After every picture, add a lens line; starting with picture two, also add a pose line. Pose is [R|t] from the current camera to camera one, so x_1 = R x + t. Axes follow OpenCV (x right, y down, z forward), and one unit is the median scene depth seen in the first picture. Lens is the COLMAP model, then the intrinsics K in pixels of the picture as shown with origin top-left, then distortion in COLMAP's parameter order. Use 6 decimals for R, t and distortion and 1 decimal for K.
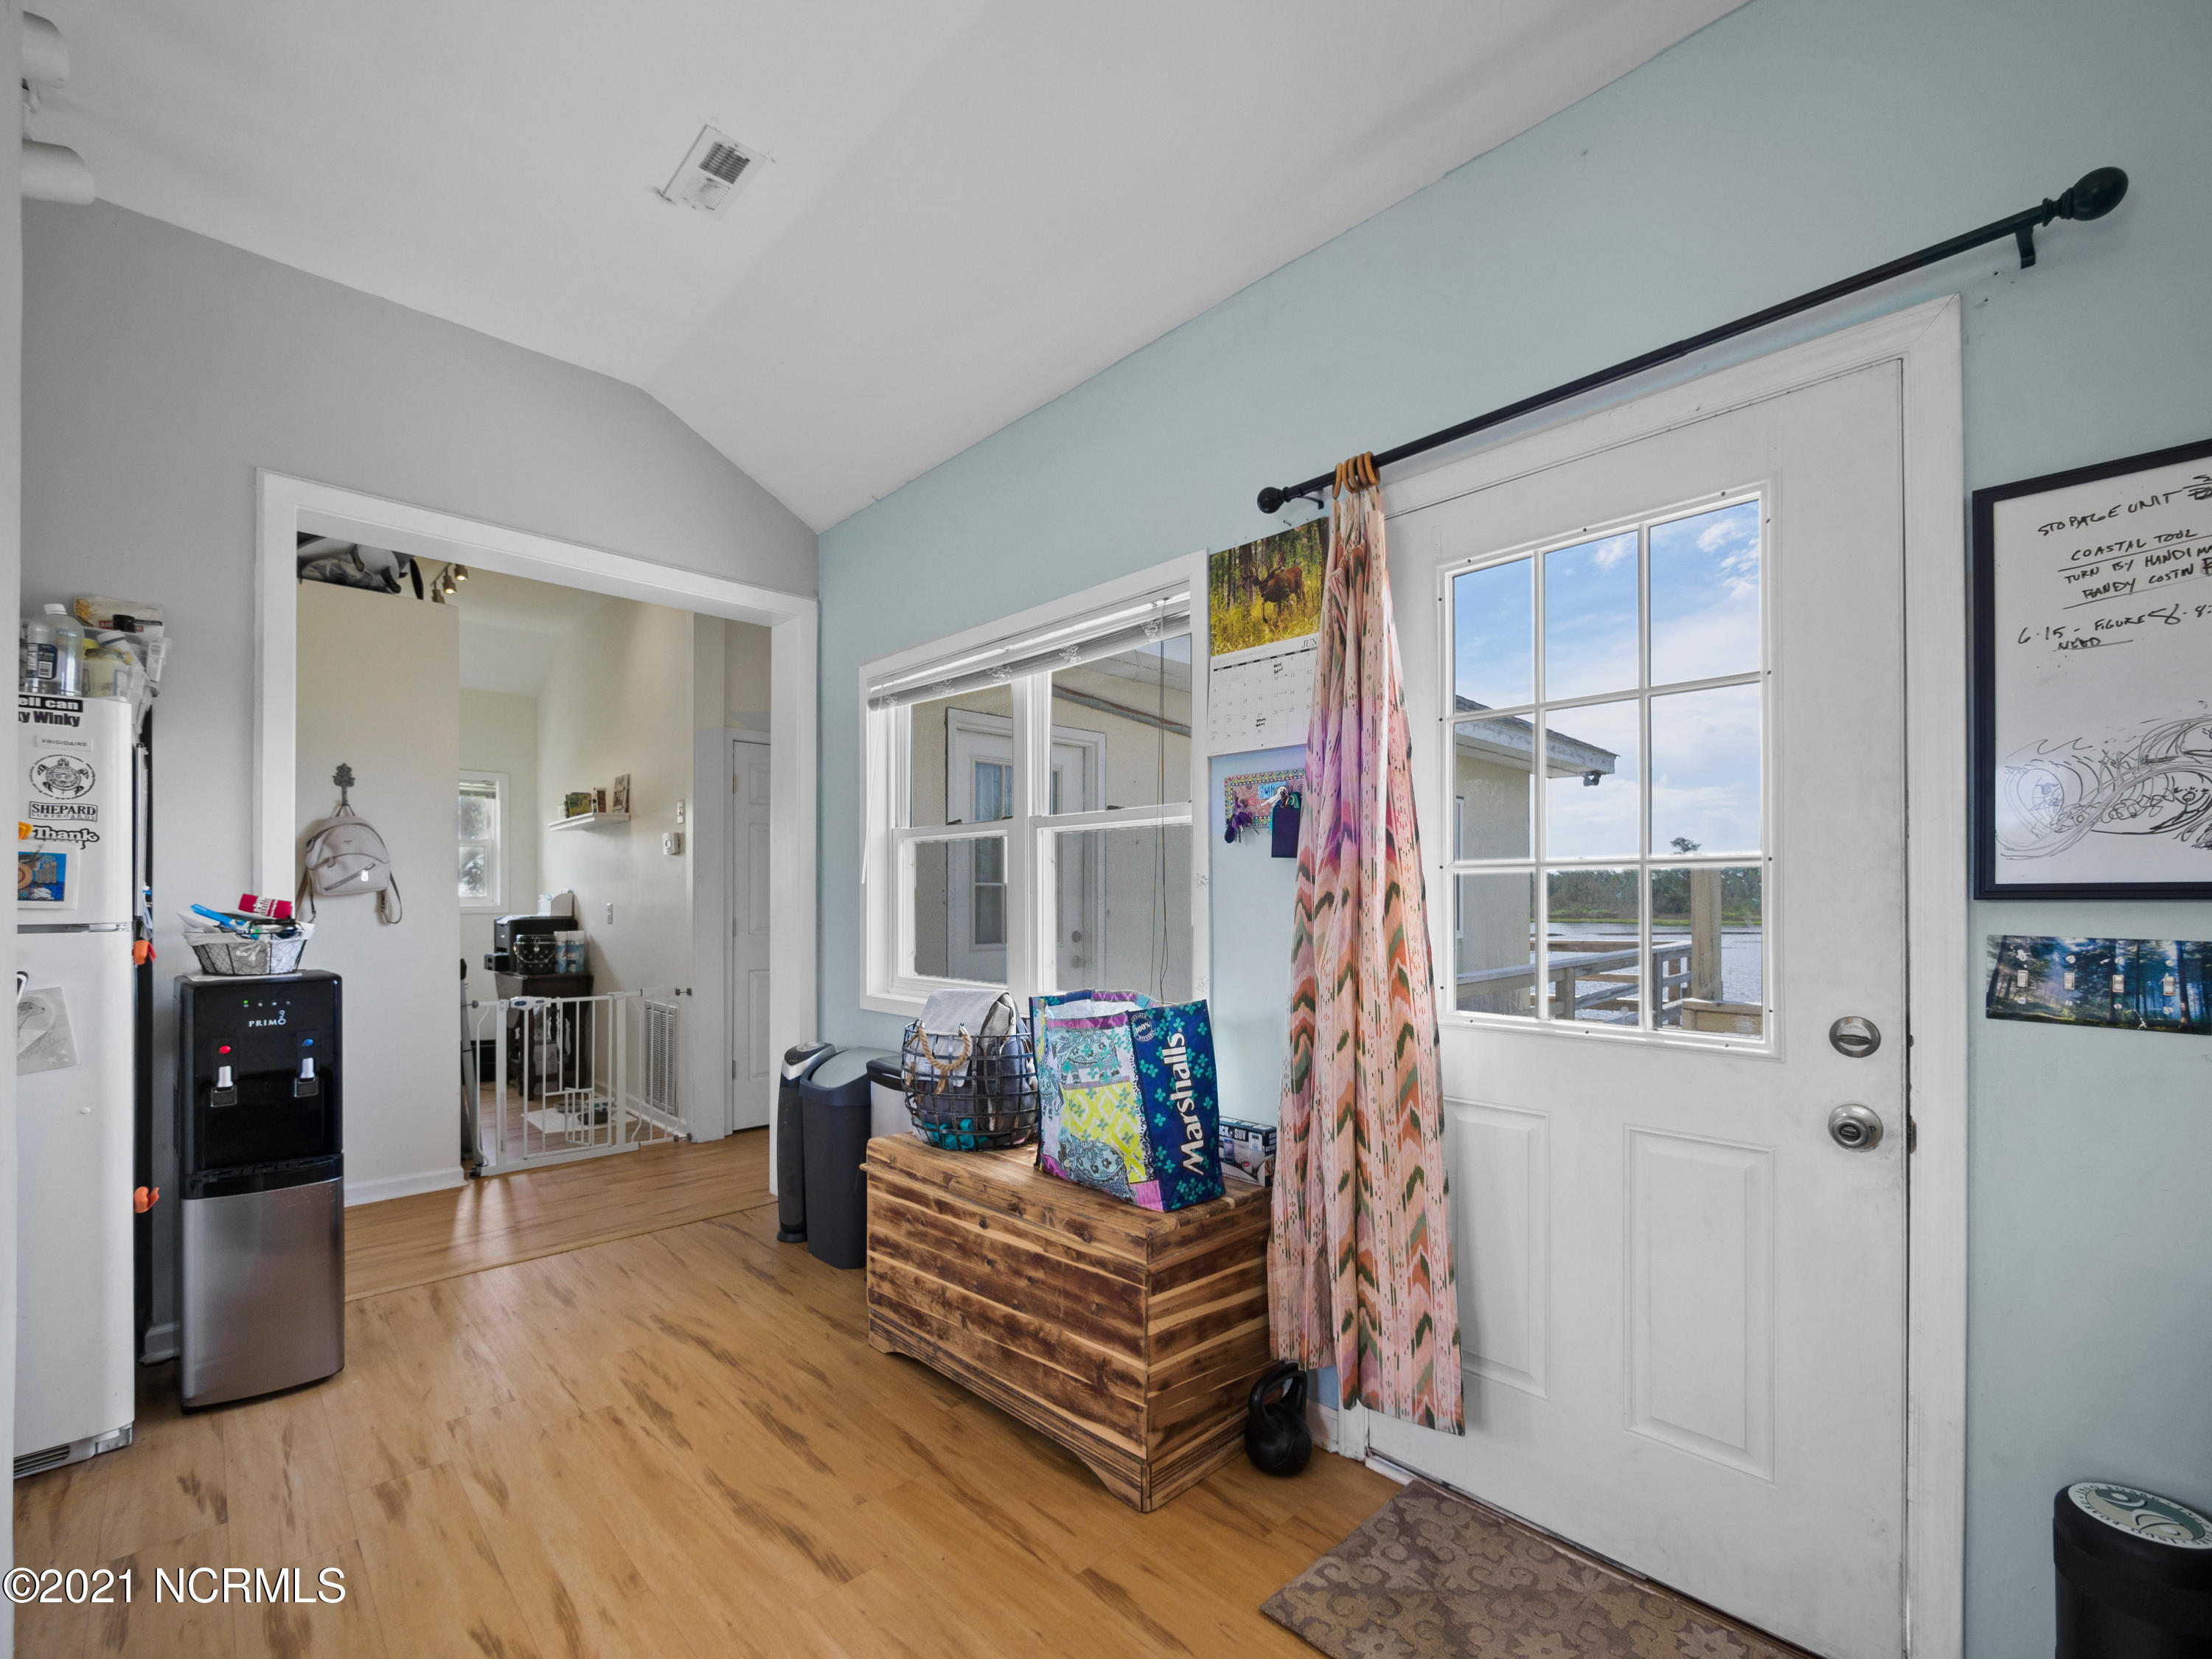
lens RADIAL K [[957.6, 0, 1120.8], [0, 957.6, 889.3], [0, 0, 1]] dist [-0.008050, 0.000844]
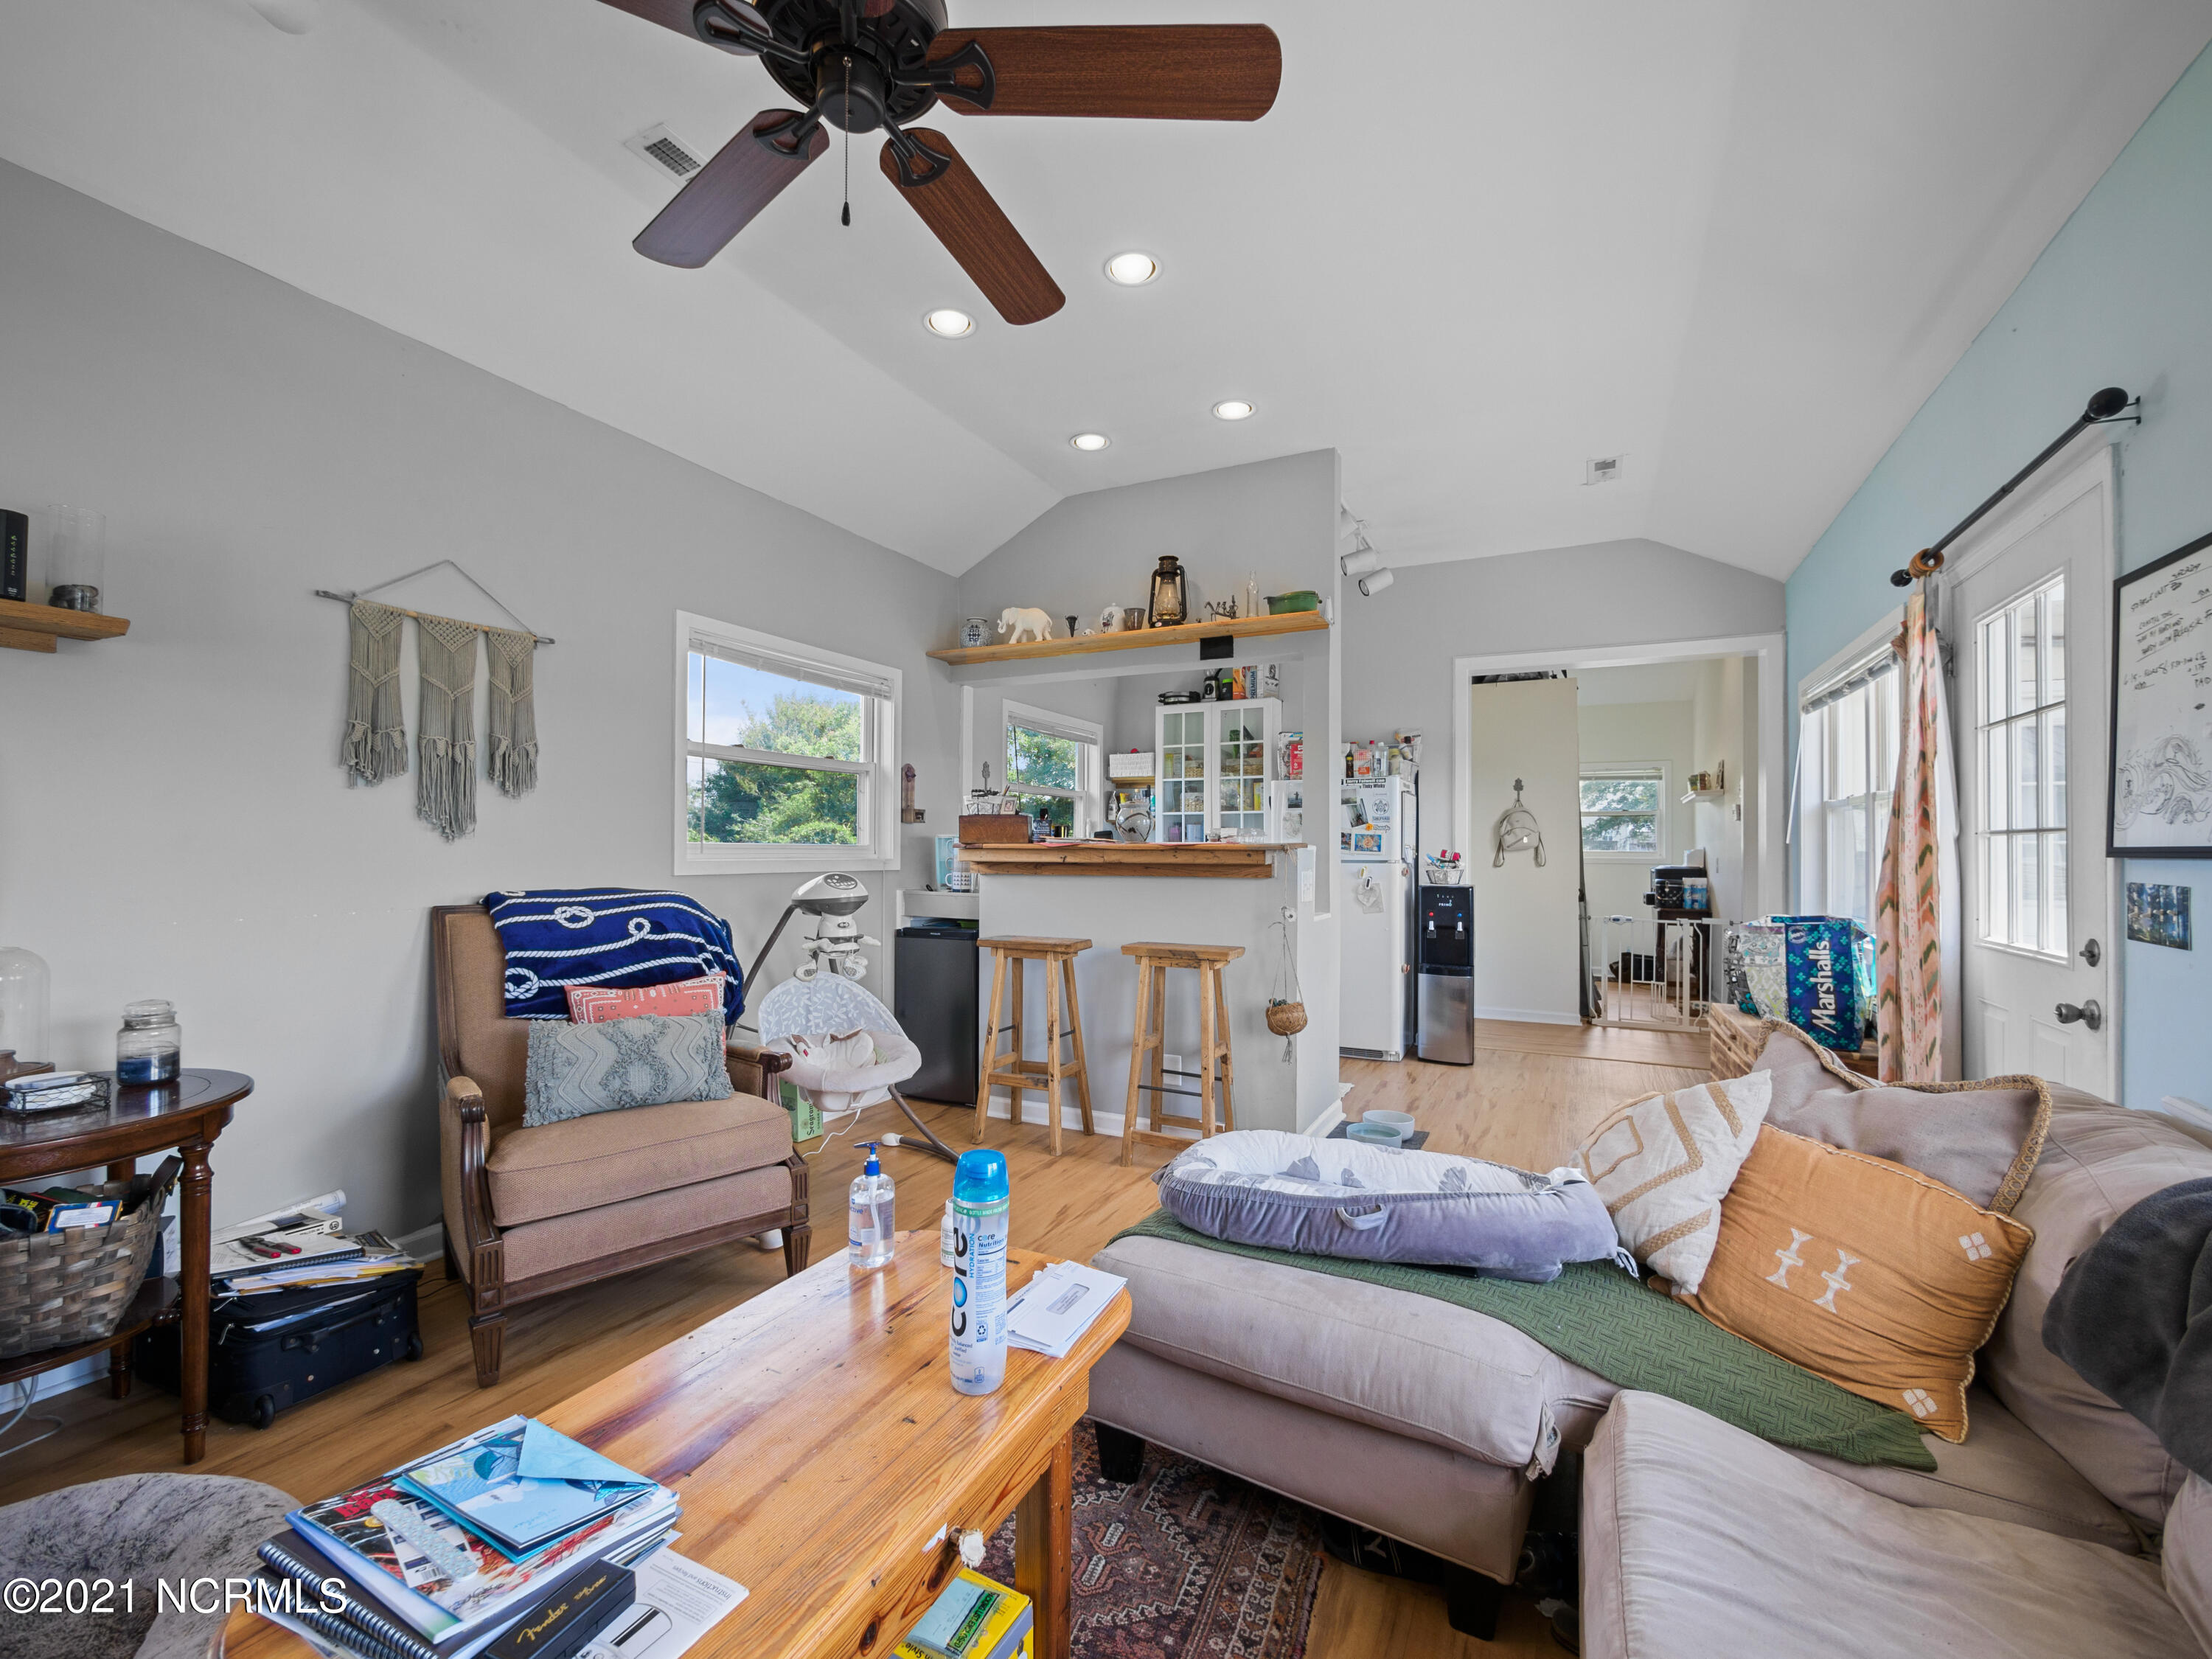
lens RADIAL K [[957.6, 0, 1106.8], [0, 957.6, 839.2], [0, 0, 1]] dist [-0.008050, 0.000844]
pose [[0.331818, -0.007432, -0.943314, 1.129937], [0.001818, 0.999972, -0.007239, -0.006176], [0.943342, 0.000687, 0.331823, -0.610828]]
